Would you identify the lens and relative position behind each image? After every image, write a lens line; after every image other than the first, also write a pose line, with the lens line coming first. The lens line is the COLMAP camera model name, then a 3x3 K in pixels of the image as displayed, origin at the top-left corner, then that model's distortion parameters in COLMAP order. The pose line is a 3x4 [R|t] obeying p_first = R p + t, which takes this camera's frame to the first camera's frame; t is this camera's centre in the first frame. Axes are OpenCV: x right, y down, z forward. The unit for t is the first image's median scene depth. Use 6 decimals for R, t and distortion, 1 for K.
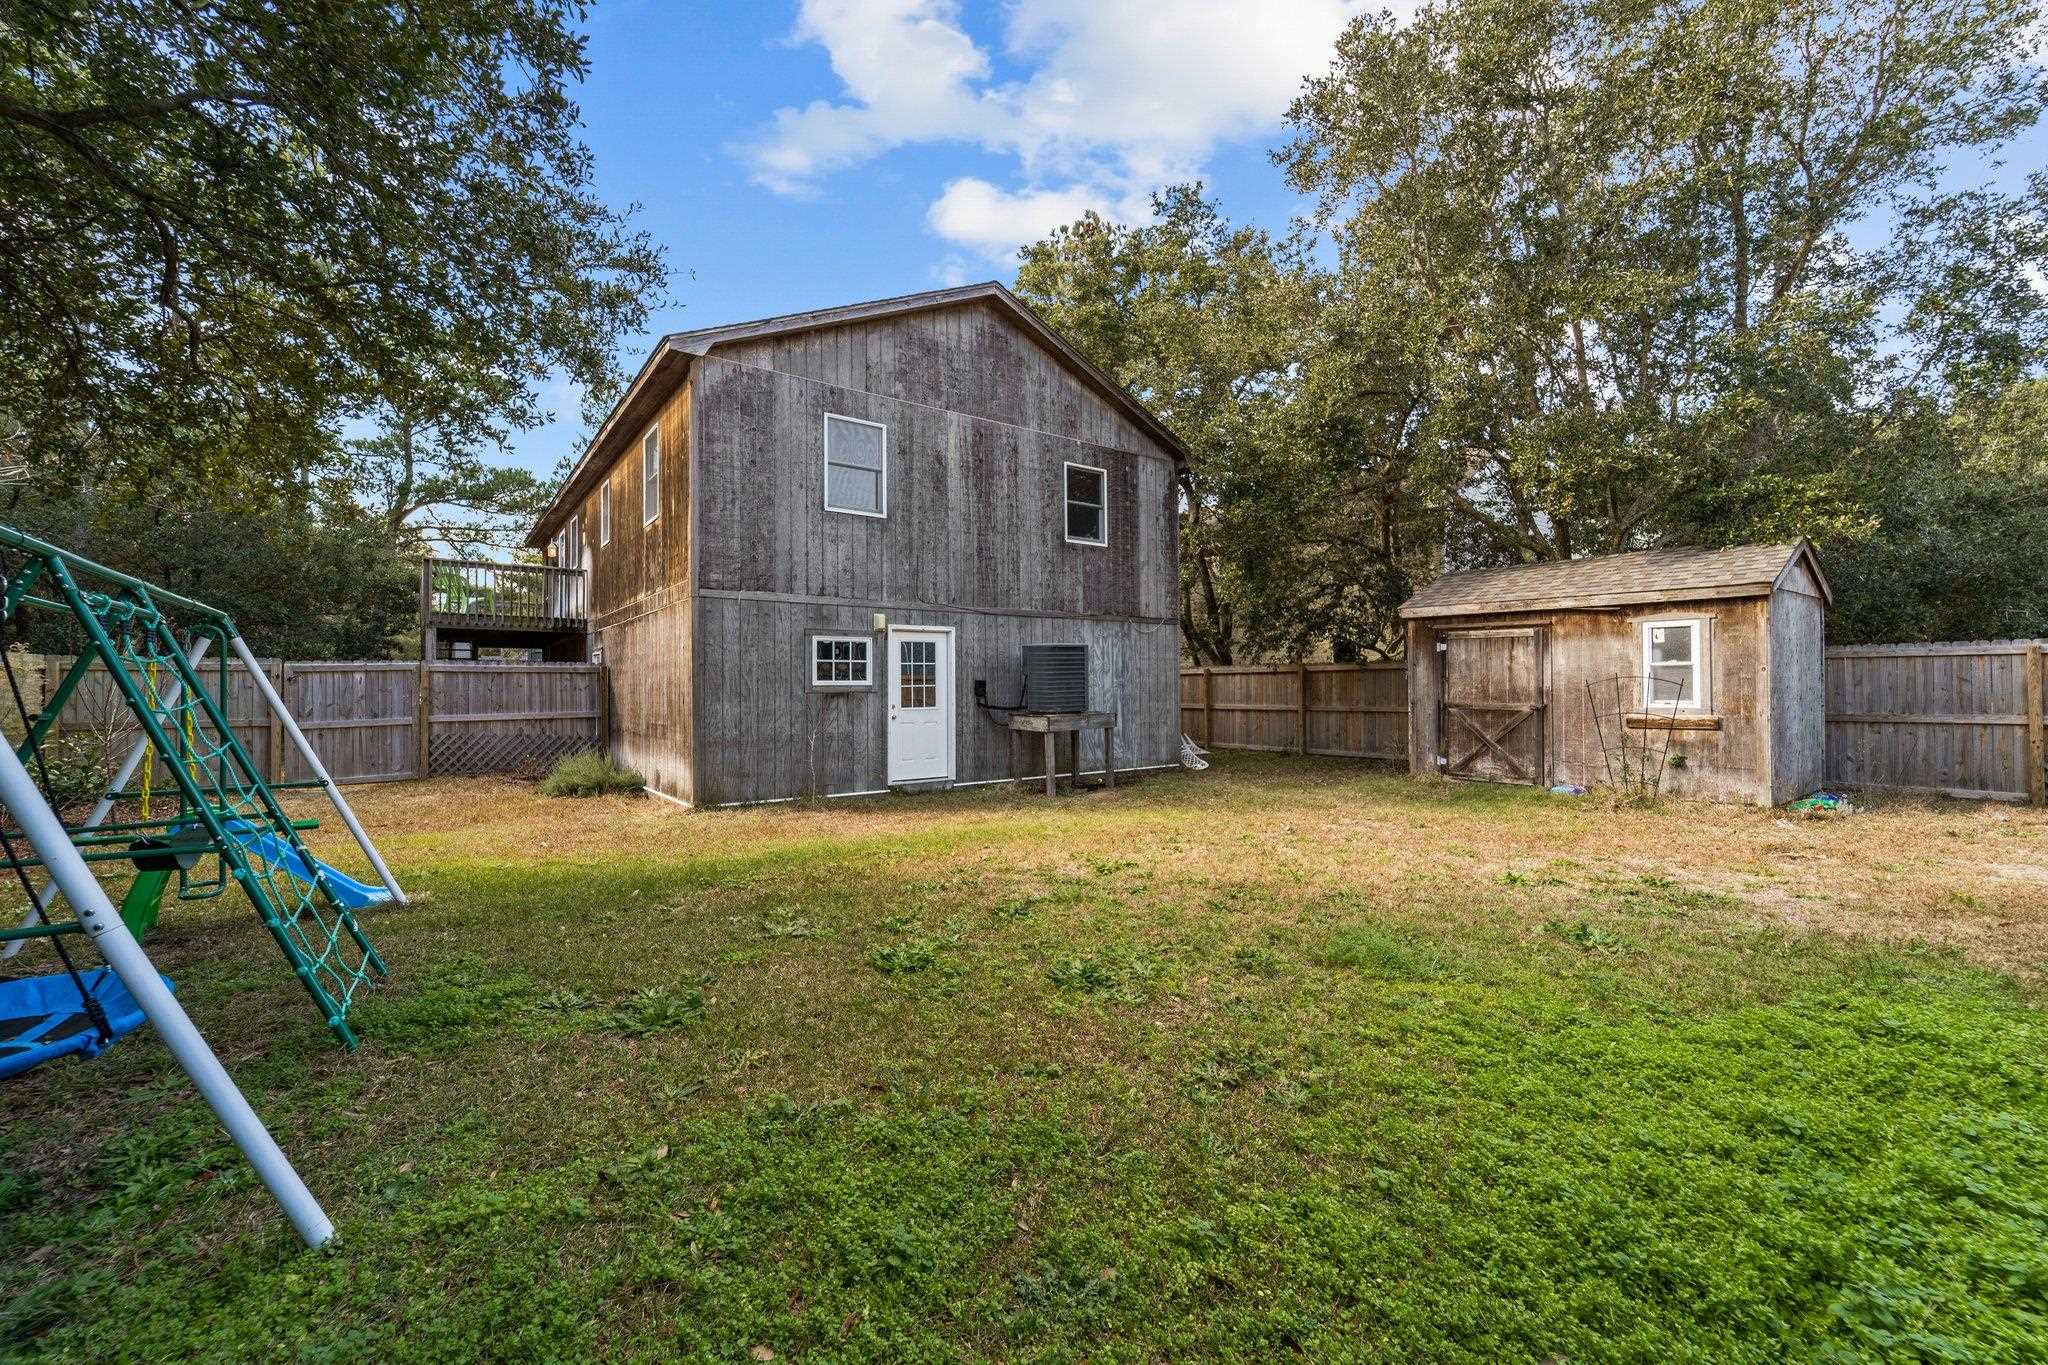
lens RADIAL K [[834.3, 0, 1026.2], [0, 834.3, 672.5], [0, 0, 1]] dist [0.000574, -0.000469]
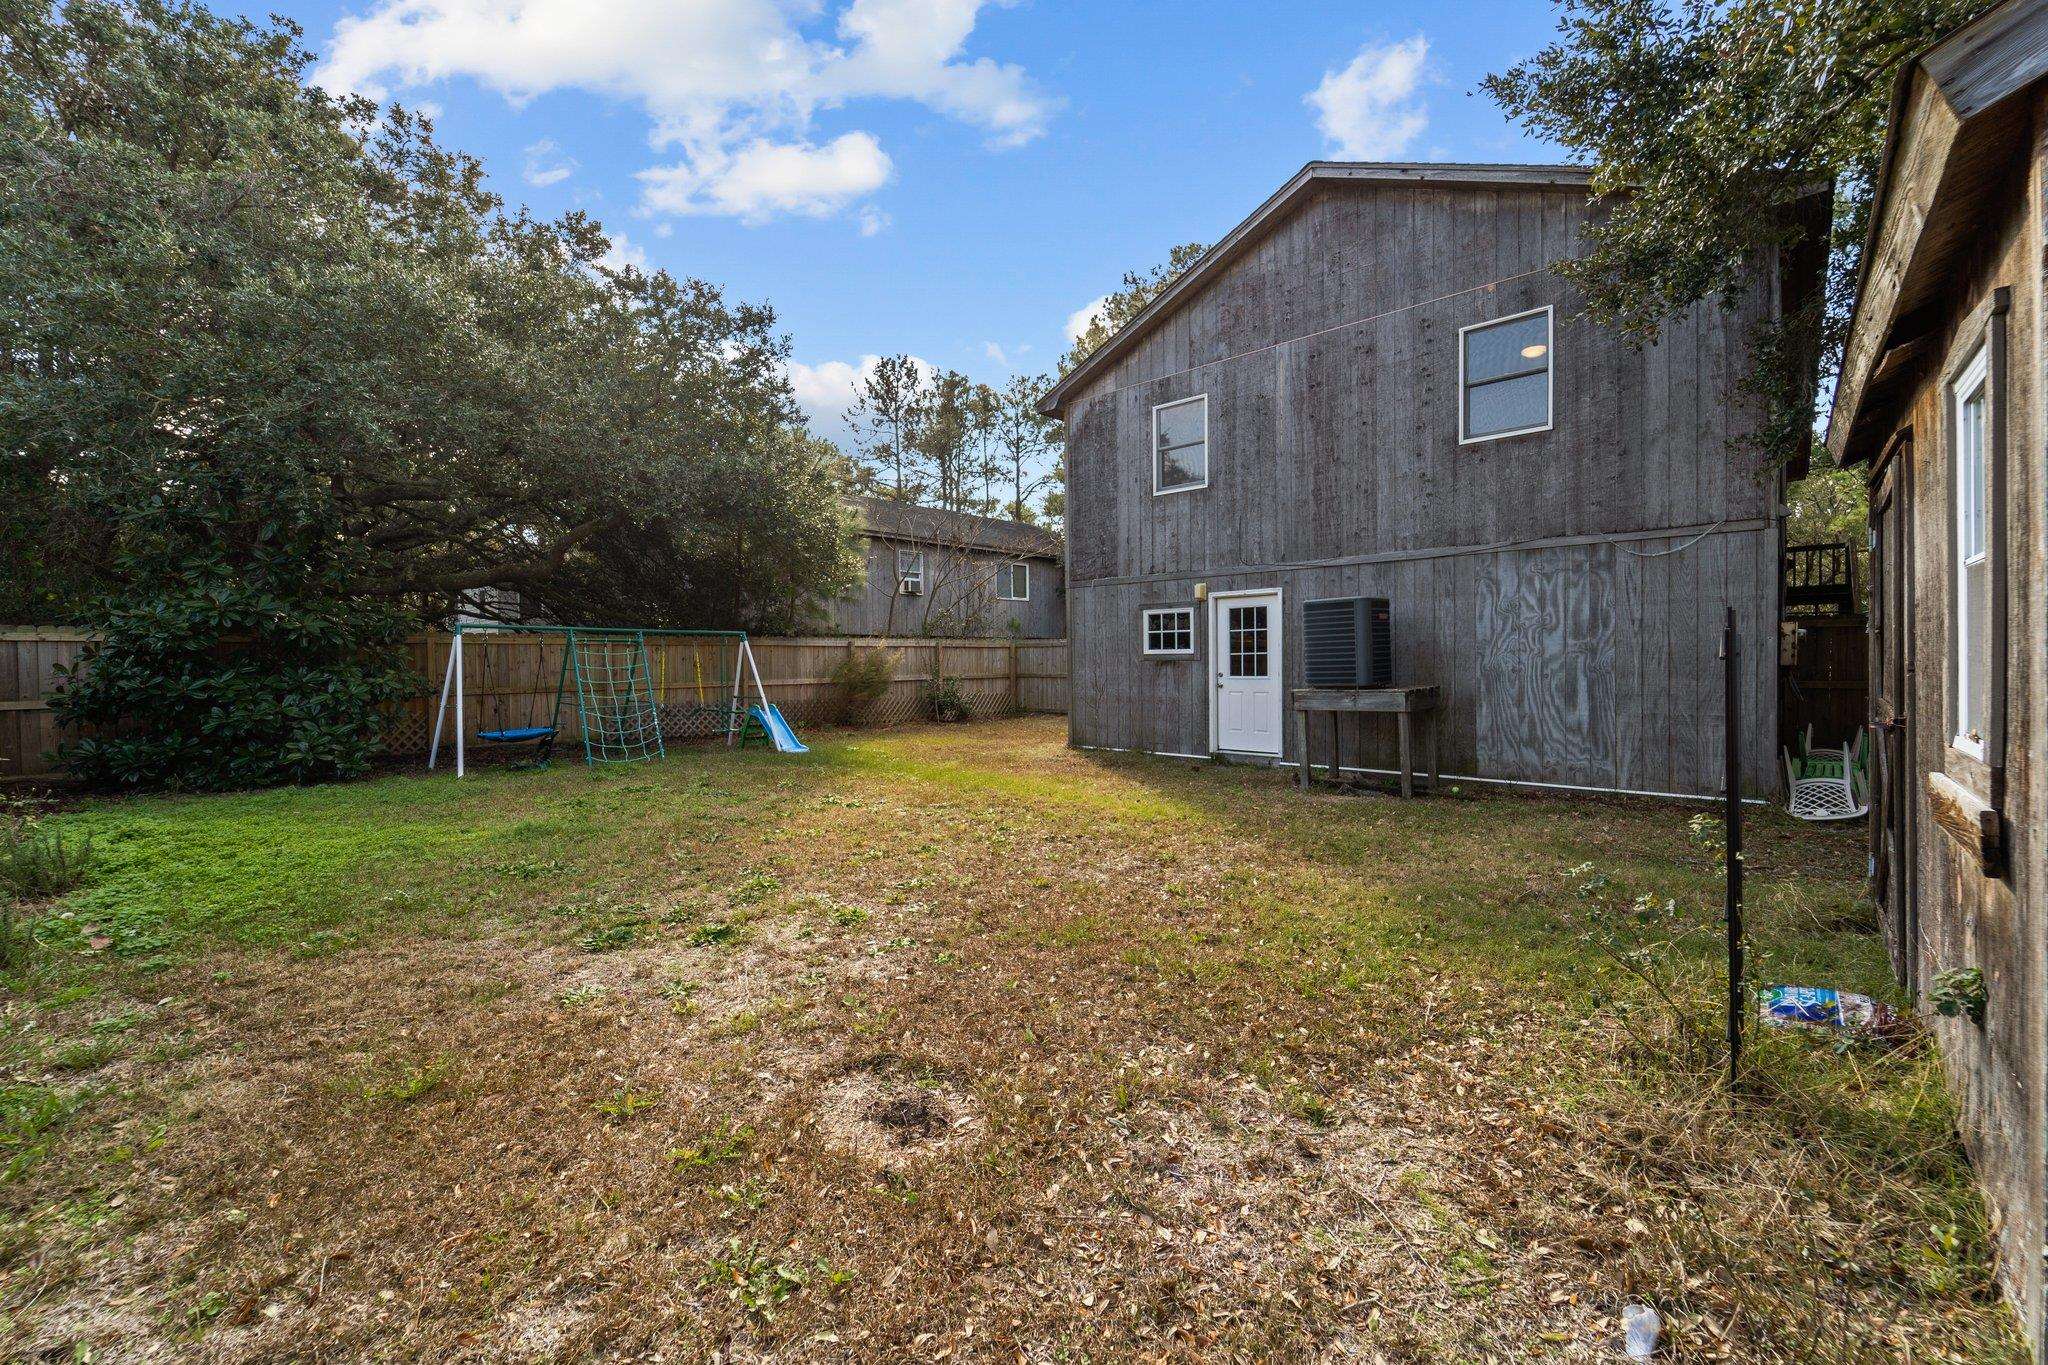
lens RADIAL K [[834.3, 0, 1026.2], [0, 834.3, 672.5], [0, 0, 1]] dist [0.000574, -0.000469]
pose [[0.189933, 0.011440, -0.981730, 0.753297], [0.018255, 0.999718, 0.015182, 0.018467], [0.981627, -0.020805, 0.189671, 0.571443]]
